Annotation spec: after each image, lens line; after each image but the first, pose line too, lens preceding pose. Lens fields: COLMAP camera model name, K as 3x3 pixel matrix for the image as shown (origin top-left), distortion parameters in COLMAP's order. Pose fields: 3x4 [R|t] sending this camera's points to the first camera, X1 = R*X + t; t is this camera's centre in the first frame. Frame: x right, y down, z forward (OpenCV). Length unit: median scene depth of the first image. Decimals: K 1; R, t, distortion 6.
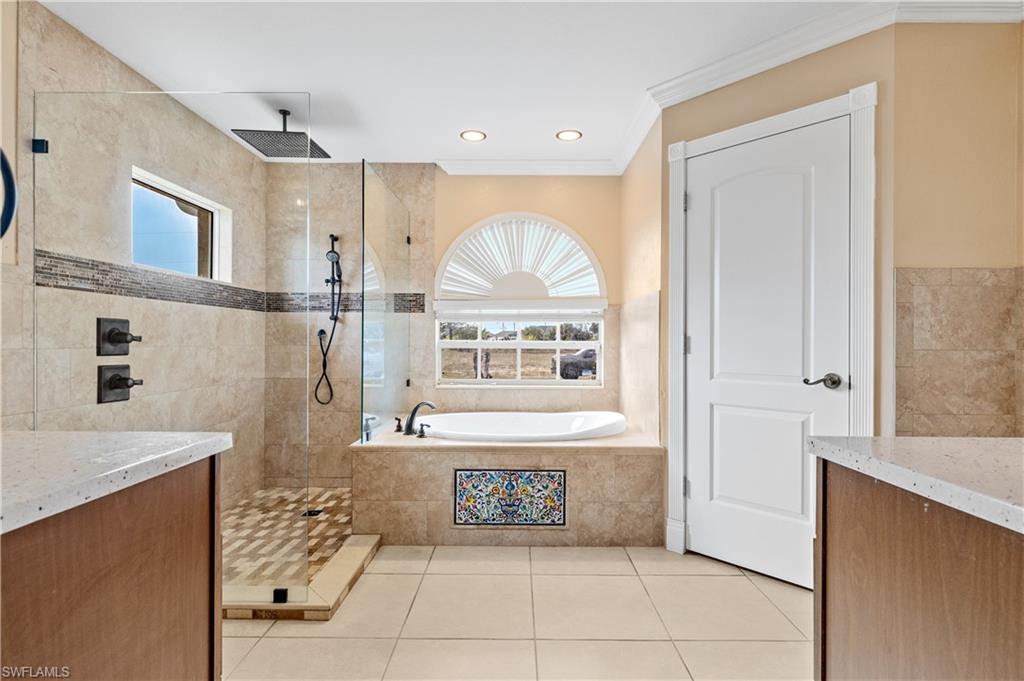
lens RADIAL K [[494.6, 0, 511.6], [0, 494.6, 340.5], [0, 0, 1]] dist [0.006849, -0.000309]
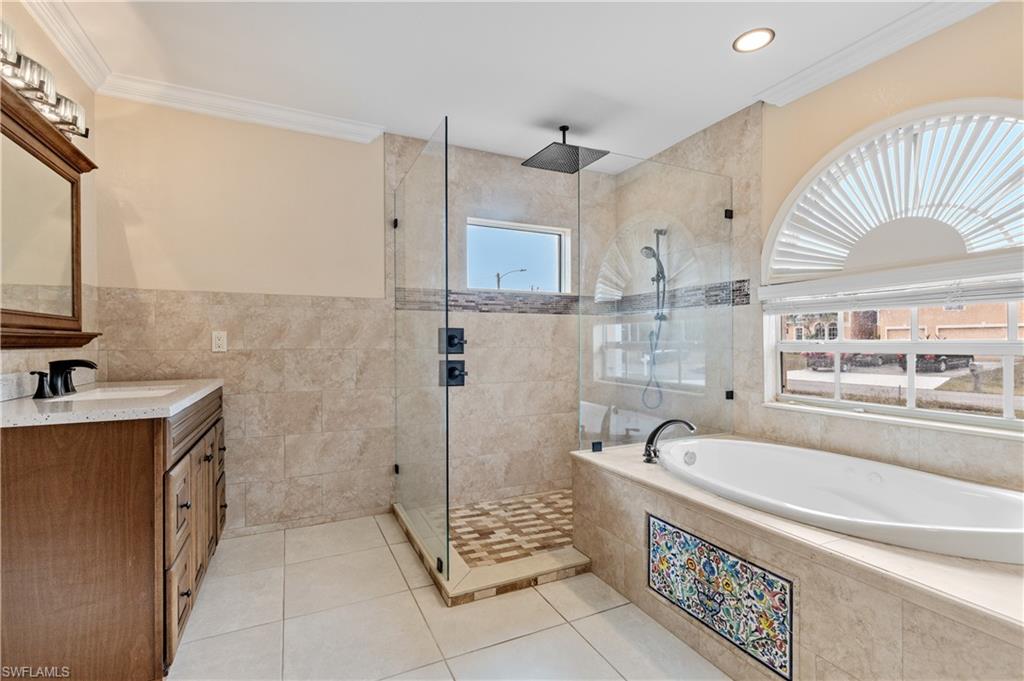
lens RADIAL K [[465.6, 0, 509.9], [0, 465.6, 343.9], [0, 0, 1]] dist [0.009075, -0.001793]
pose [[0.433943, -0.002476, -0.900937, 0.432422], [0.006369, 0.999980, 0.000319, 0.002241], [0.900918, -0.005876, 0.433950, 0.505420]]
